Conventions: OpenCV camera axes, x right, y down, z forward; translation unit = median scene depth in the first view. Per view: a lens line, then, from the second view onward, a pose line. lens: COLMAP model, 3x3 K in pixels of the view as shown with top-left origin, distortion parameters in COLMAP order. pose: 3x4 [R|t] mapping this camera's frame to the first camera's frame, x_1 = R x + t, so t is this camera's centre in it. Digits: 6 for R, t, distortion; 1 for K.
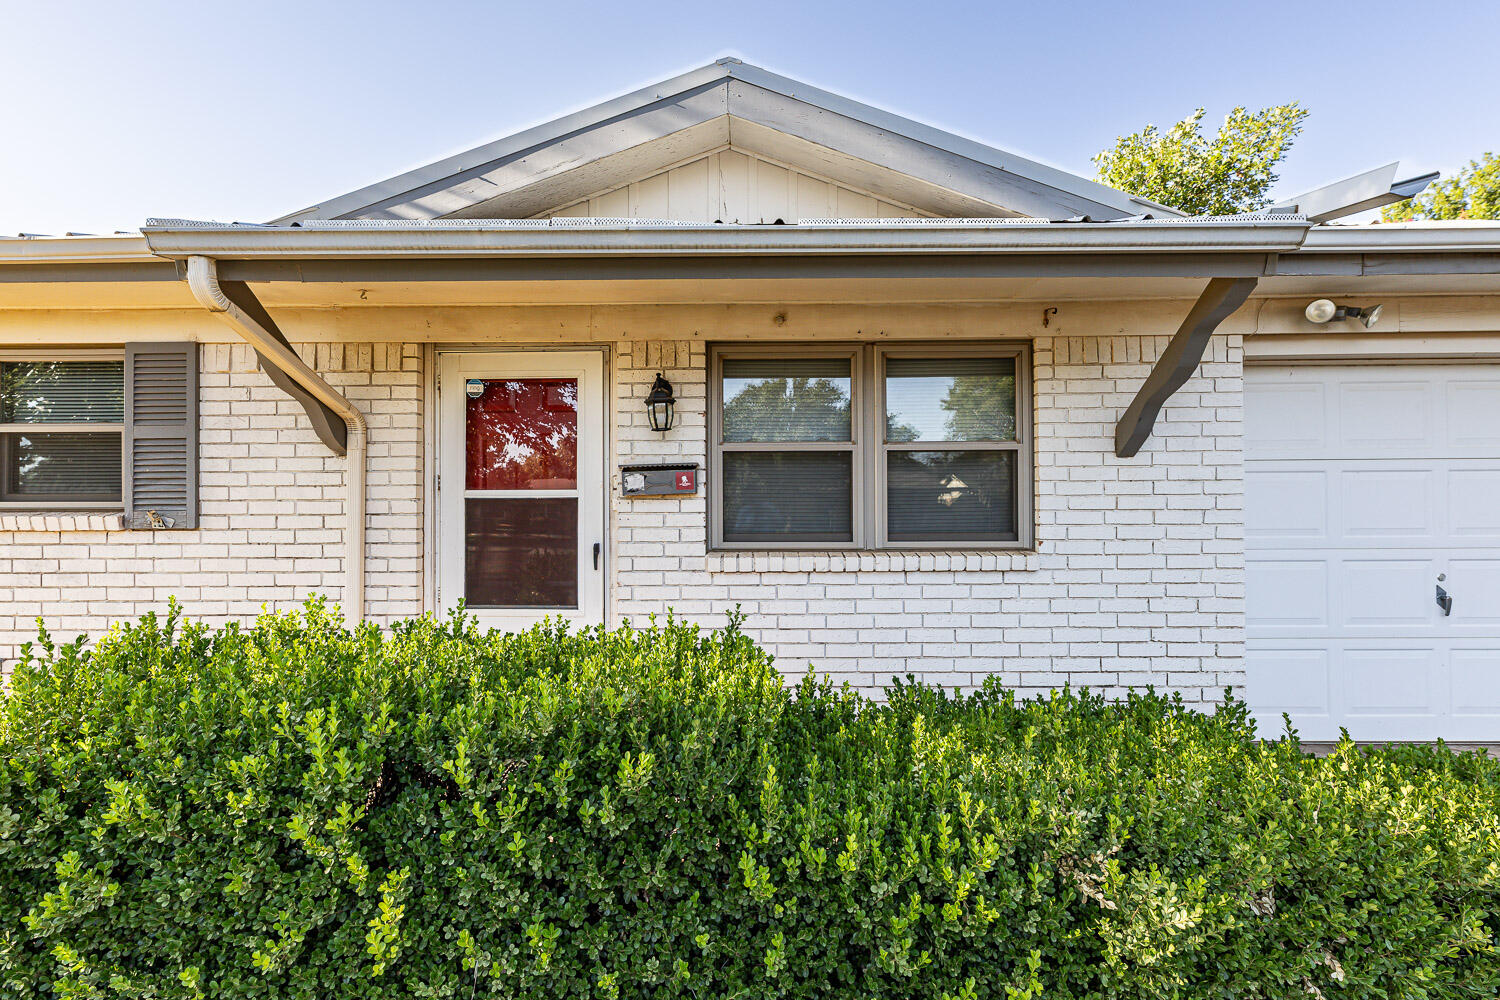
lens RADIAL K [[663.8, 0, 744.4], [0, 663.8, 495.9], [0, 0, 1]] dist [0.000347, 0.000199]
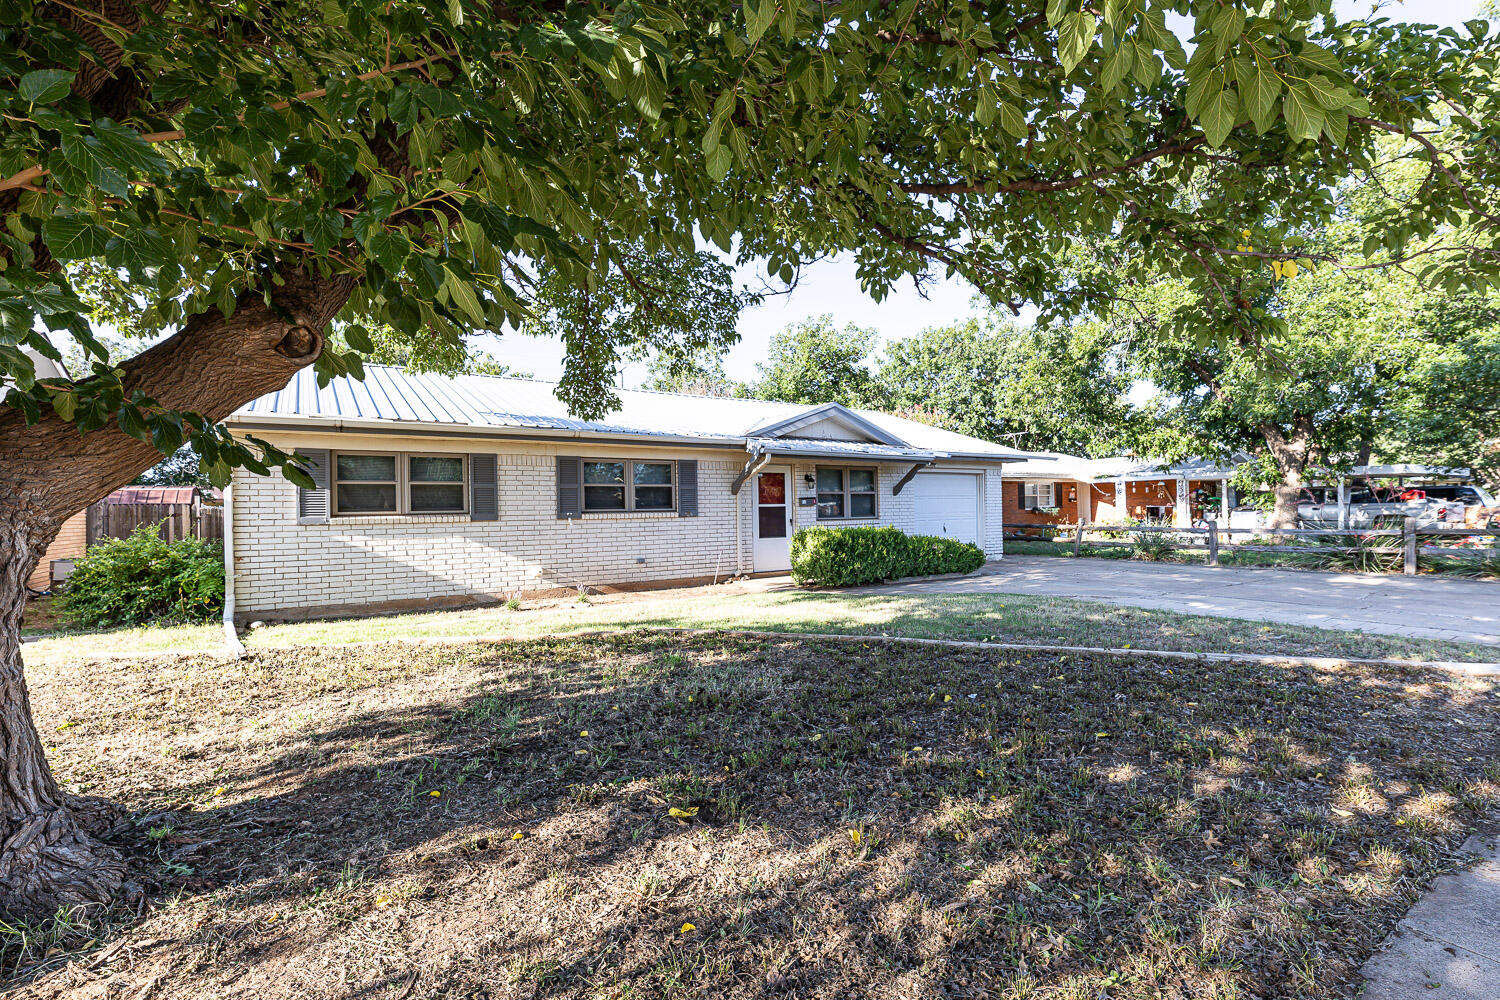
lens RADIAL K [[663.8, 0, 744.4], [0, 663.8, 495.9], [0, 0, 1]] dist [0.000347, 0.000199]
pose [[0.829184, 0.002598, 0.558970, -2.502655], [0.002755, 0.999958, -0.008733, -0.023821], [-0.558969, 0.008781, 0.829142, -1.898248]]
